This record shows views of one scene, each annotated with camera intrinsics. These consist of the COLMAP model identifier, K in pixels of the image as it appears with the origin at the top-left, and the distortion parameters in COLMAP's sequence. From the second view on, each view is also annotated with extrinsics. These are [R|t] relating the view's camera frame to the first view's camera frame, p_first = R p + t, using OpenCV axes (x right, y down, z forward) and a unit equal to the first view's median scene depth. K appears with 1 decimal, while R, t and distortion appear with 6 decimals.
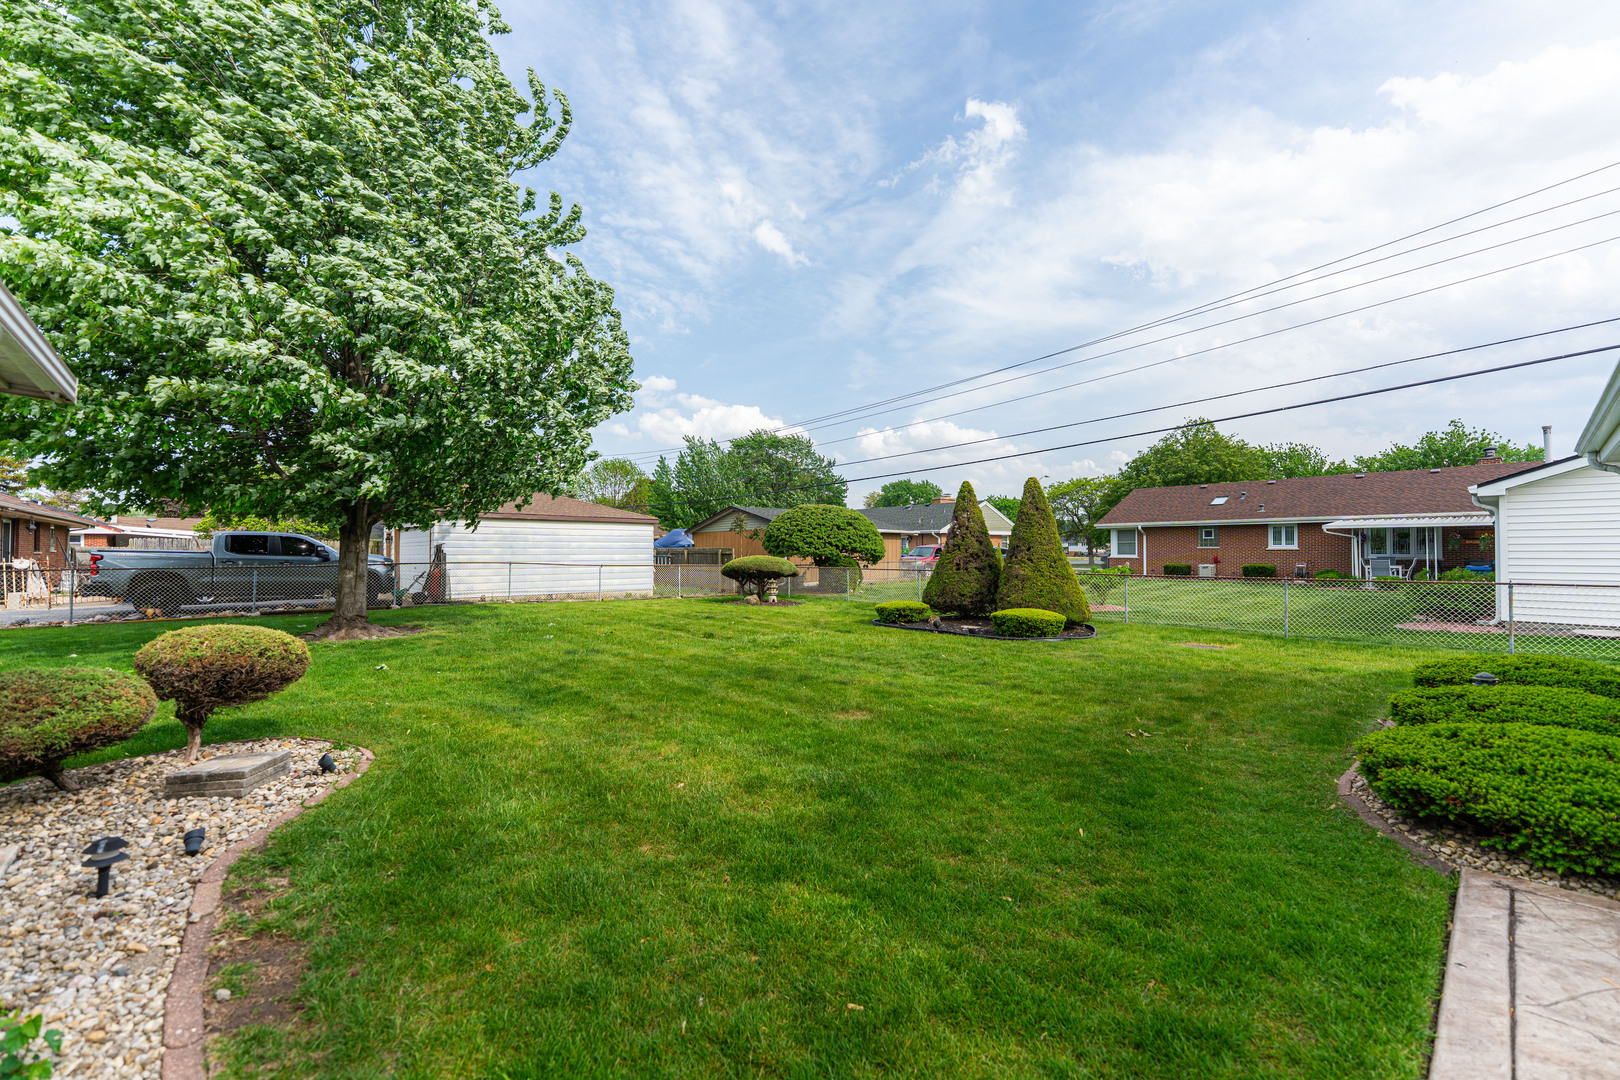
lens RADIAL K [[660.6, 0, 814.6], [0, 660.6, 546.2], [0, 0, 1]] dist [0.000230, 0.000425]
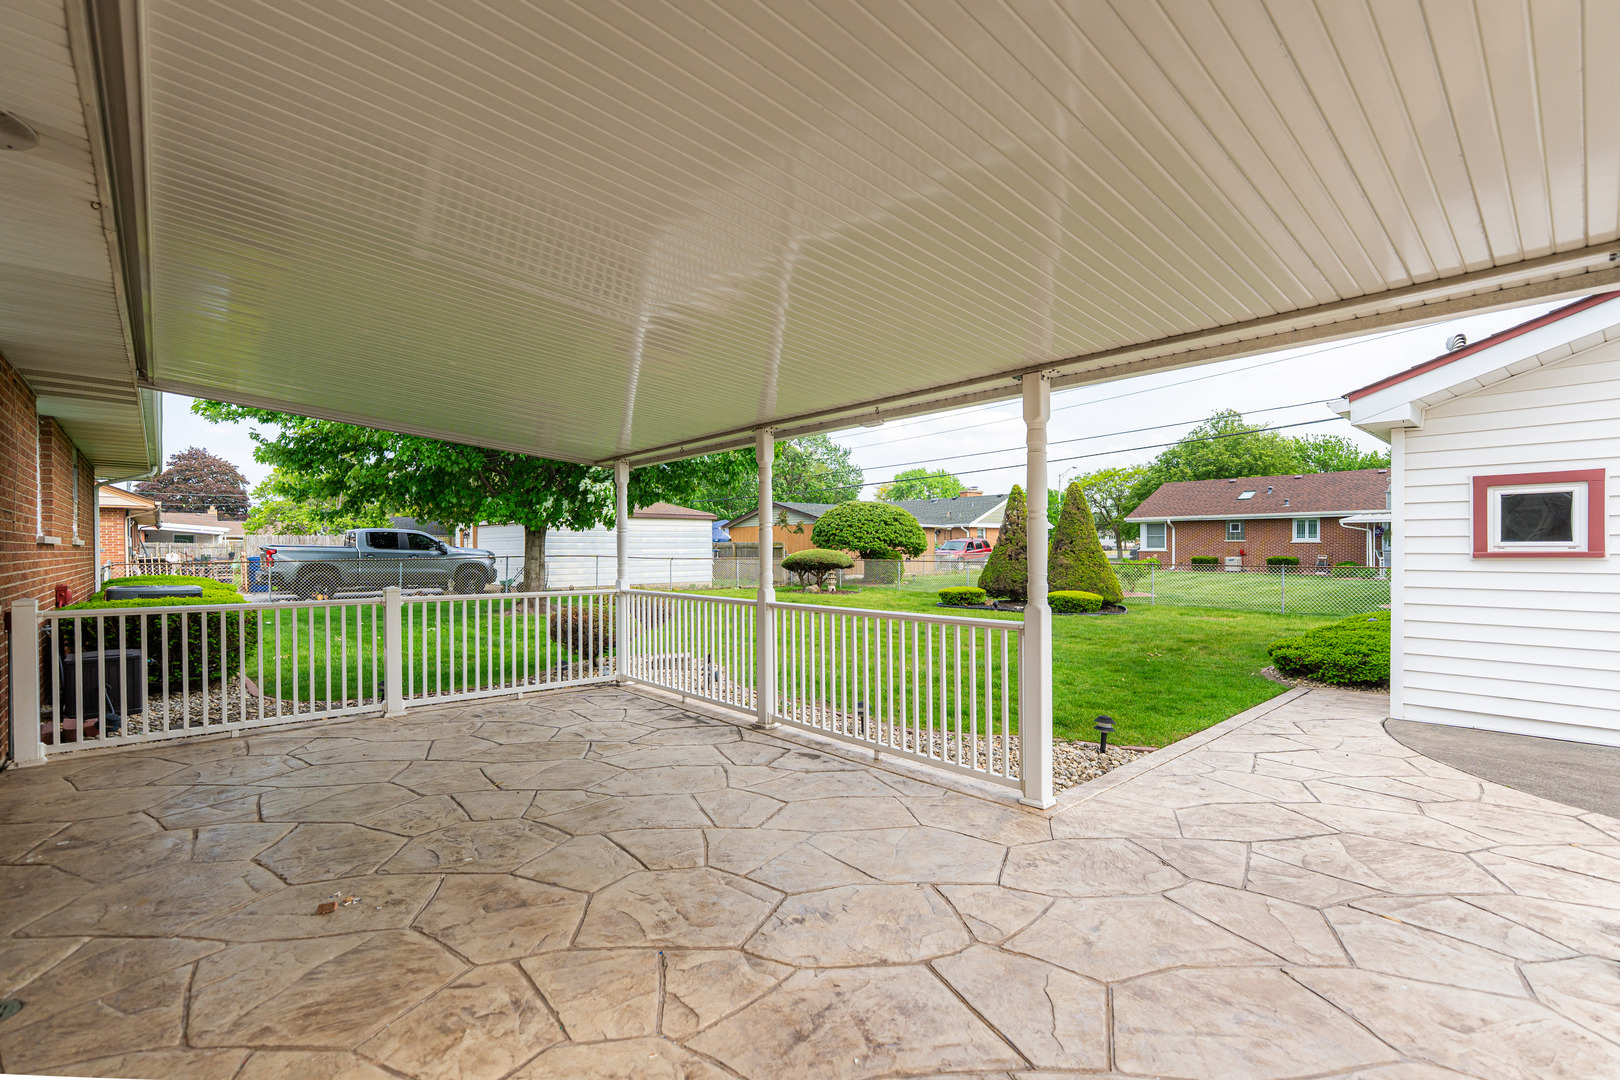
lens RADIAL K [[722.0, 0, 812.4], [0, 722.0, 551.1], [0, 0, 1]] dist [0.006675, -0.002094]
pose [[0.999986, -0.002036, -0.004841, -0.069957], [0.002109, 0.999883, 0.015155, -0.000358], [0.004810, -0.015165, 0.999873, -0.157918]]
